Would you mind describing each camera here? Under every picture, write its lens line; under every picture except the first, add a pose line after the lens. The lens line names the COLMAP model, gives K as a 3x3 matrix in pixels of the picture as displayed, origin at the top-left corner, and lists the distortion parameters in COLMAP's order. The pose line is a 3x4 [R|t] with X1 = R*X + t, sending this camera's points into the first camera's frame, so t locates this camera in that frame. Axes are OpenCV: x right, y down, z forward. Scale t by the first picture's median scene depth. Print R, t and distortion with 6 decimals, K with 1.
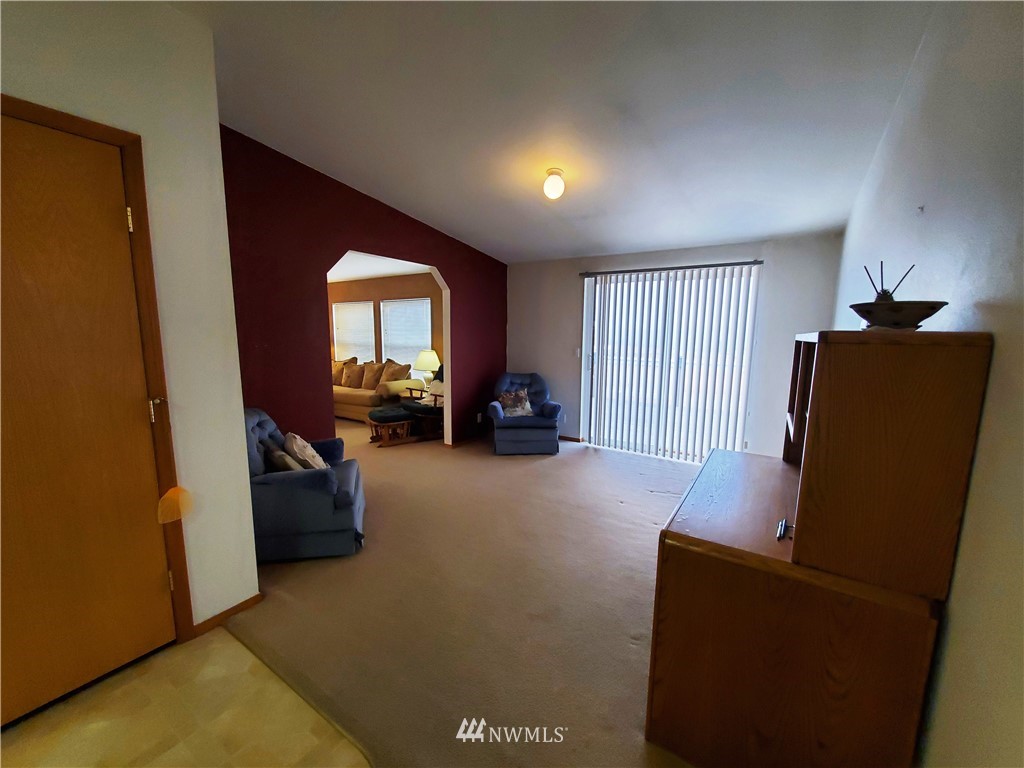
lens RADIAL K [[405.5, 0, 518.4], [0, 405.5, 388.9], [0, 0, 1]] dist [-0.001356, -0.002039]
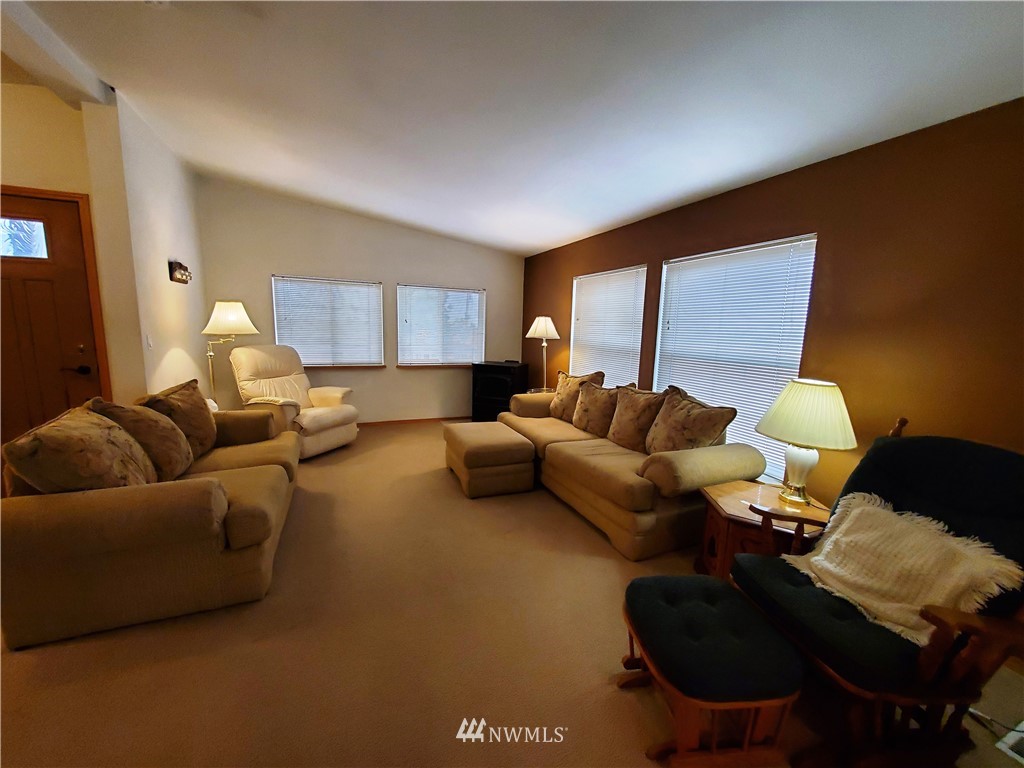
lens RADIAL K [[405.5, 0, 513.2], [0, 405.5, 386.0], [0, 0, 1]] dist [-0.001356, -0.002039]
pose [[0.830906, 0.097244, -0.547849, -0.220450], [-0.097120, 0.994842, 0.029286, -0.070081], [0.547871, 0.028874, 0.836064, 0.528863]]
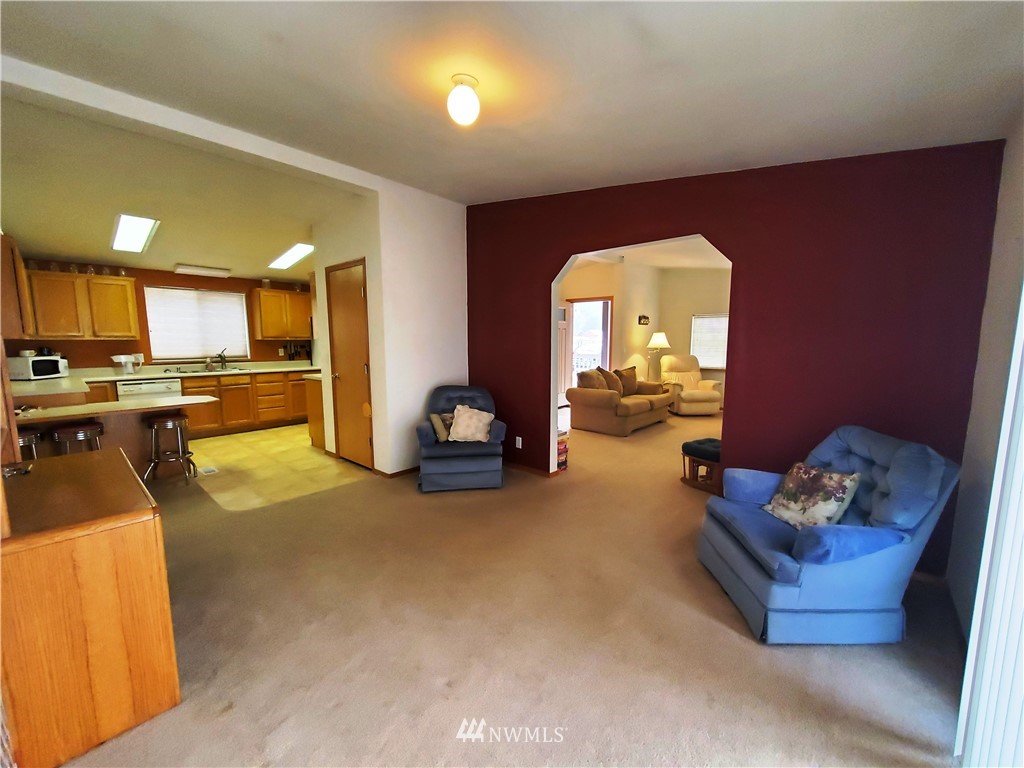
lens RADIAL K [[405.5, 0, 509.5], [0, 405.5, 387.9], [0, 0, 1]] dist [-0.001356, -0.002039]
pose [[-0.161030, 0.103044, -0.981556, 0.339582], [-0.136037, 0.982725, 0.125485, -0.063382], [0.977529, 0.153735, -0.144230, 0.550307]]
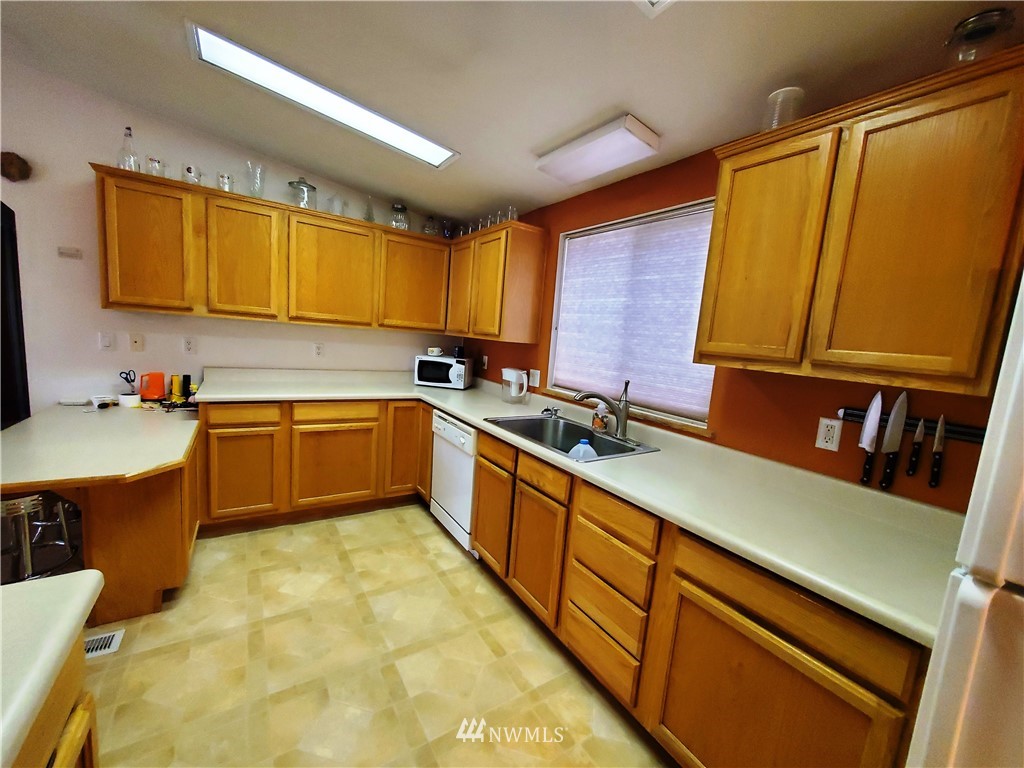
lens RADIAL K [[405.5, 0, 512.6], [0, 405.5, 389.8], [0, 0, 1]] dist [-0.001356, -0.002039]
pose [[-0.909222, -0.140675, 0.391824, -0.506966], [-0.035759, 0.964090, 0.263156, -0.019959], [-0.414774, 0.225256, -0.881602, 0.086697]]
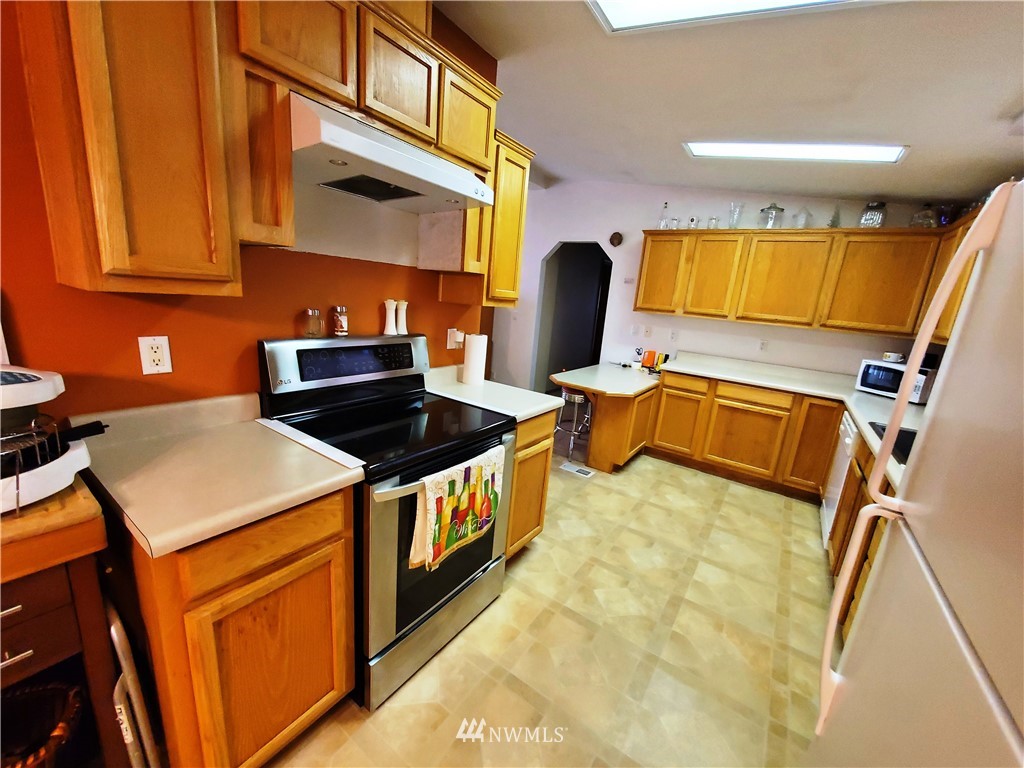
lens RADIAL K [[405.5, 0, 506.5], [0, 405.5, 388.4], [0, 0, 1]] dist [-0.001356, -0.002039]
pose [[0.048070, -0.236966, 0.970328, -0.682697], [0.055406, 0.970588, 0.234285, -0.024895], [-0.997306, 0.042500, 0.059785, 0.072626]]
